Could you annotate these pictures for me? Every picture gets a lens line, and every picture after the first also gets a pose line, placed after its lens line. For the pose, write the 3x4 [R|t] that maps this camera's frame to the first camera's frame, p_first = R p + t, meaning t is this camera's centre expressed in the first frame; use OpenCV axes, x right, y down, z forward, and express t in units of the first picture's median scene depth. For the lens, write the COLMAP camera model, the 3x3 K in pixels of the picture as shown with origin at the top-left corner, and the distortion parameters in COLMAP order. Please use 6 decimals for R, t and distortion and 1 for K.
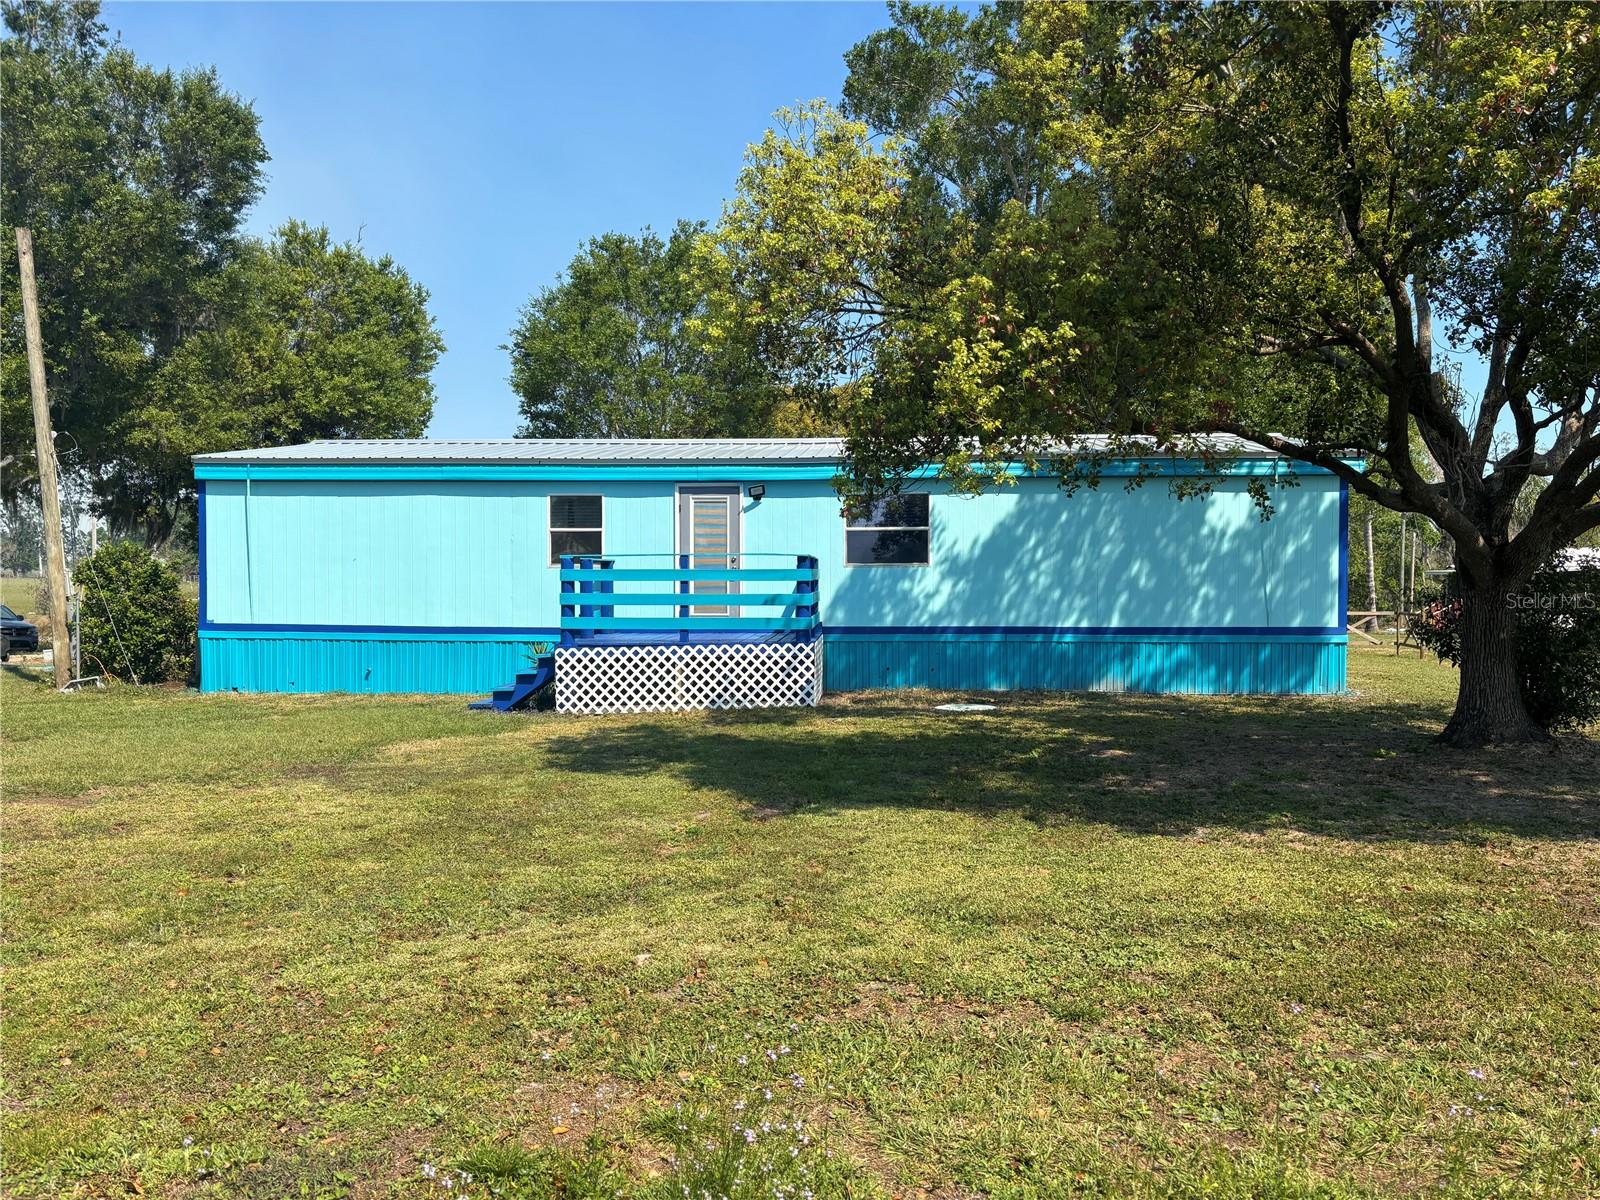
lens RADIAL K [[1185.4, 0, 800.0], [0, 1185.4, 600.0], [0, 0, 1]] dist [0.035567, -0.000784]
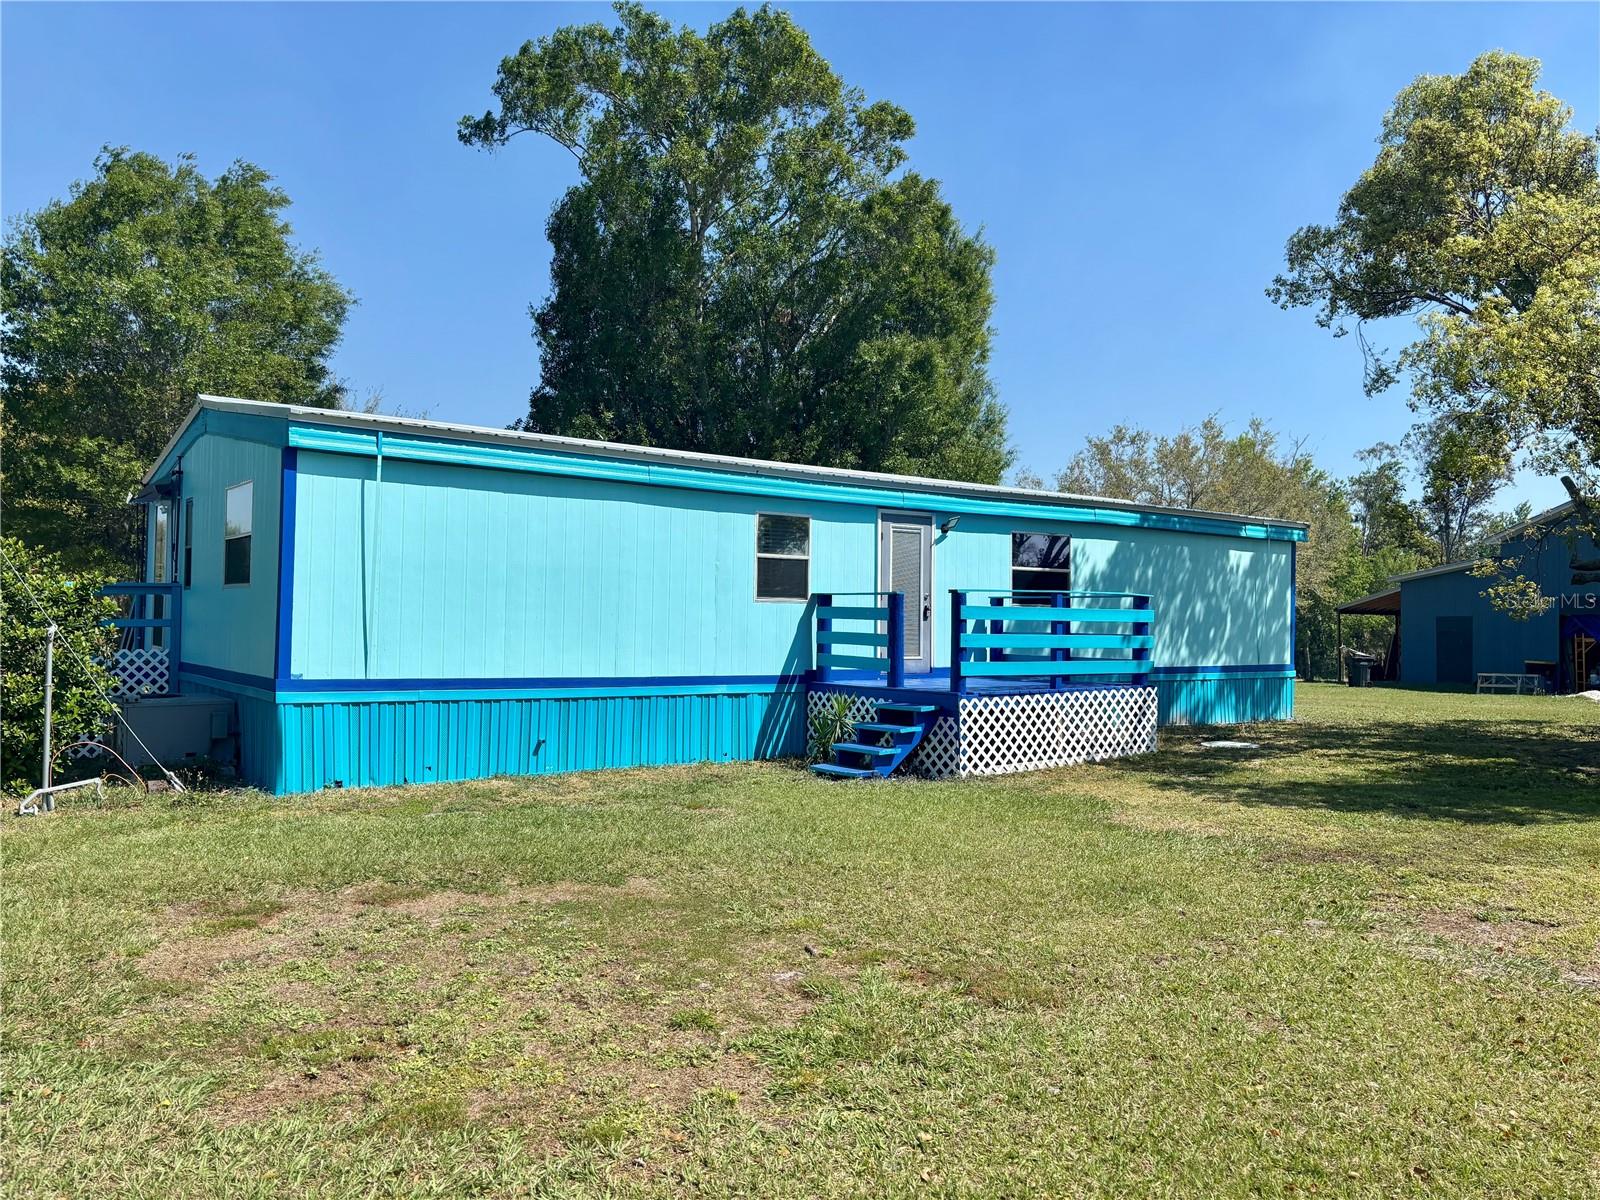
lens RADIAL K [[1185.4, 0, 800.0], [0, 1185.4, 600.0], [0, 0, 1]] dist [0.035567, -0.000784]
pose [[0.767126, 0.022635, 0.641098, -0.706370], [0.000769, 0.999344, -0.036205, 0.000845], [-0.641497, 0.028267, 0.766605, 0.364475]]
